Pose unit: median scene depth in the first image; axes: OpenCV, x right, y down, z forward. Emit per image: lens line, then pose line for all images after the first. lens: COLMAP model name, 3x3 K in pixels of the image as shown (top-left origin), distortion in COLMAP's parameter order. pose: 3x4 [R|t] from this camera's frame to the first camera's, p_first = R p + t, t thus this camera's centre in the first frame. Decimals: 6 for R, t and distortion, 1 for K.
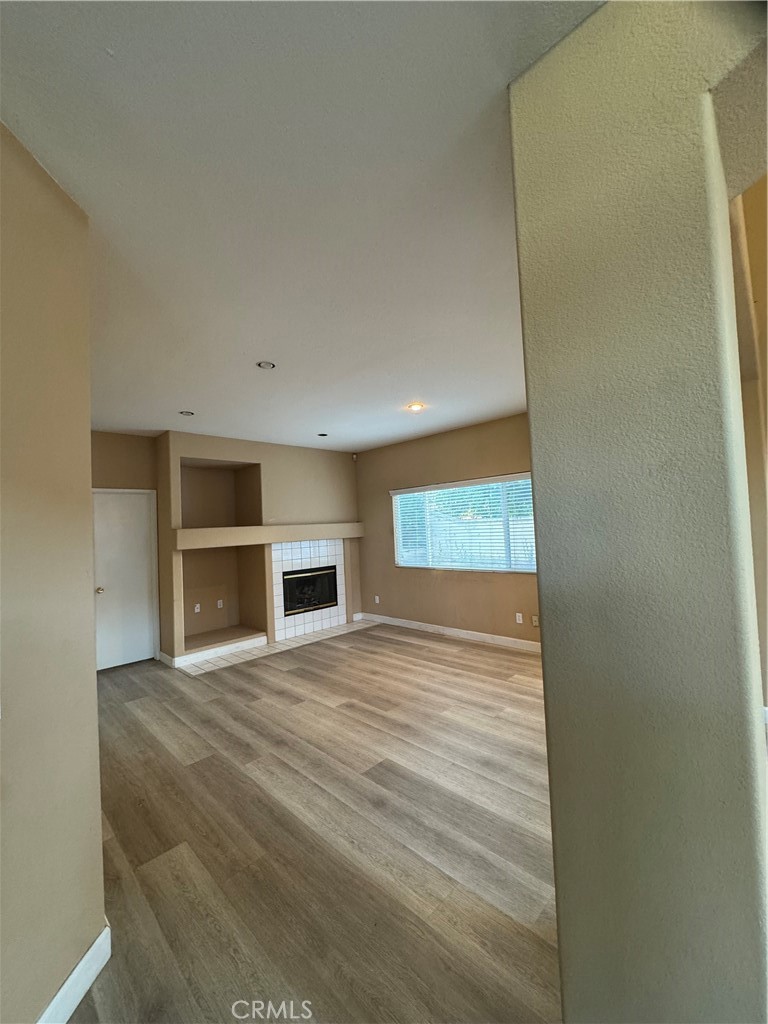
lens RADIAL K [[409.1, 0, 386.6], [0, 409.1, 511.8], [0, 0, 1]] dist [-0.004167, 0.000759]
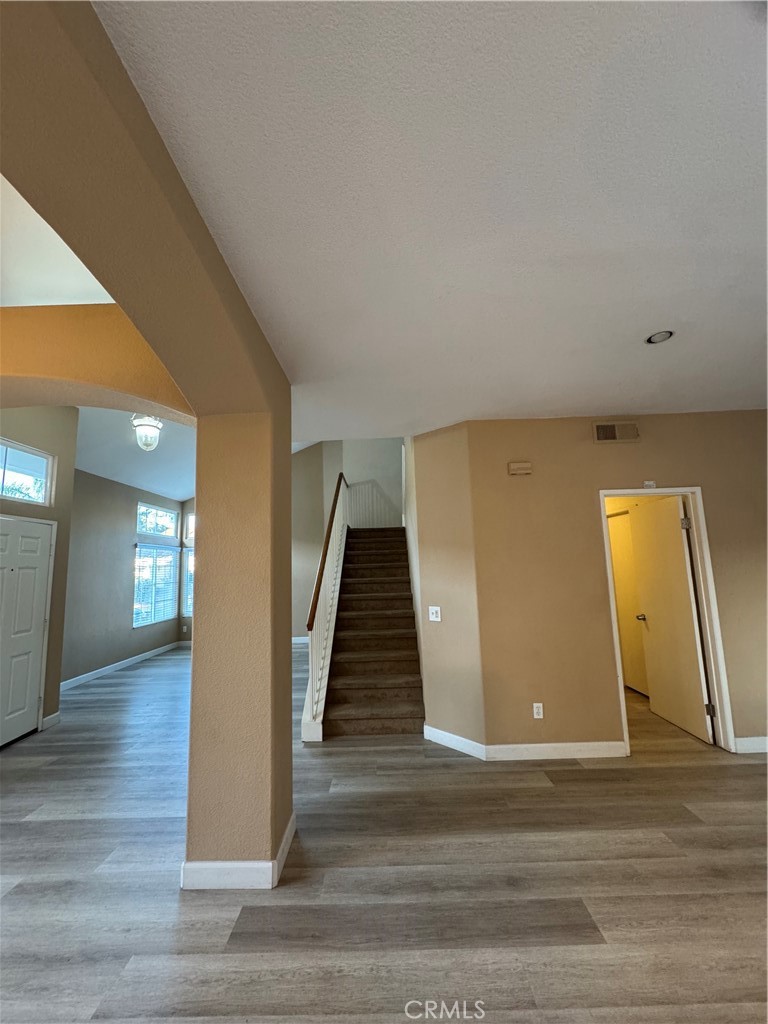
lens RADIAL K [[409.1, 0, 383.1], [0, 409.1, 512.1], [0, 0, 1]] dist [-0.004167, 0.000759]
pose [[-0.721452, -0.021018, -0.692145, 0.843616], [0.092917, 0.987562, -0.126840, 0.011823], [0.686202, -0.155821, -0.710525, 1.619385]]
